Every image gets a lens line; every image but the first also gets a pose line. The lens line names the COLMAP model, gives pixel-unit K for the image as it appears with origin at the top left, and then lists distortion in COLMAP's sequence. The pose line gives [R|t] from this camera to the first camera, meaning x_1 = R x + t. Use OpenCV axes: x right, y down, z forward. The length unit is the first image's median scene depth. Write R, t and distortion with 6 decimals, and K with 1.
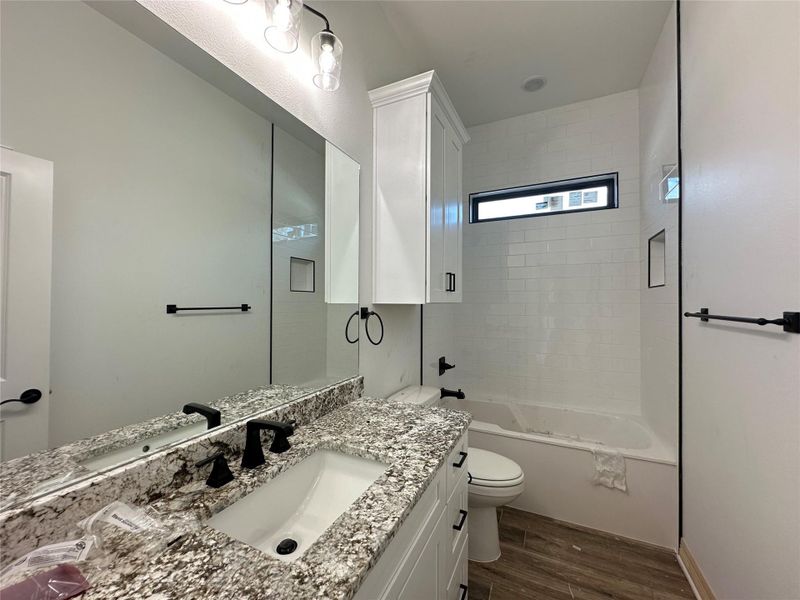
lens RADIAL K [[320.9, 0, 399.2], [0, 320.9, 299.0], [0, 0, 1]] dist [-0.000272, 0.000063]
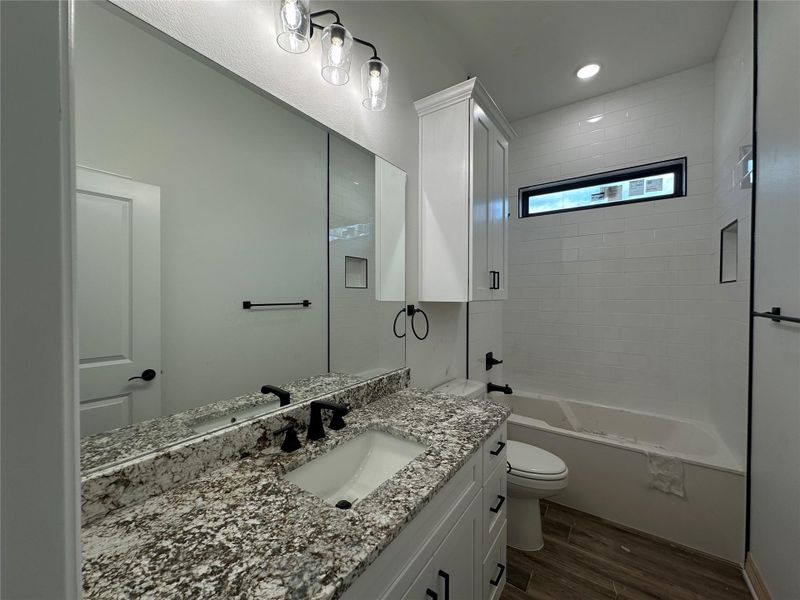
lens RADIAL K [[320.9, 0, 399.2], [0, 320.9, 299.0], [0, 0, 1]] dist [-0.000272, 0.000063]
pose [[0.986872, -0.000317, -0.161503, 0.035470], [0.003681, 0.999782, 0.020535, -0.020692], [0.161461, -0.020860, 0.986659, -0.093687]]
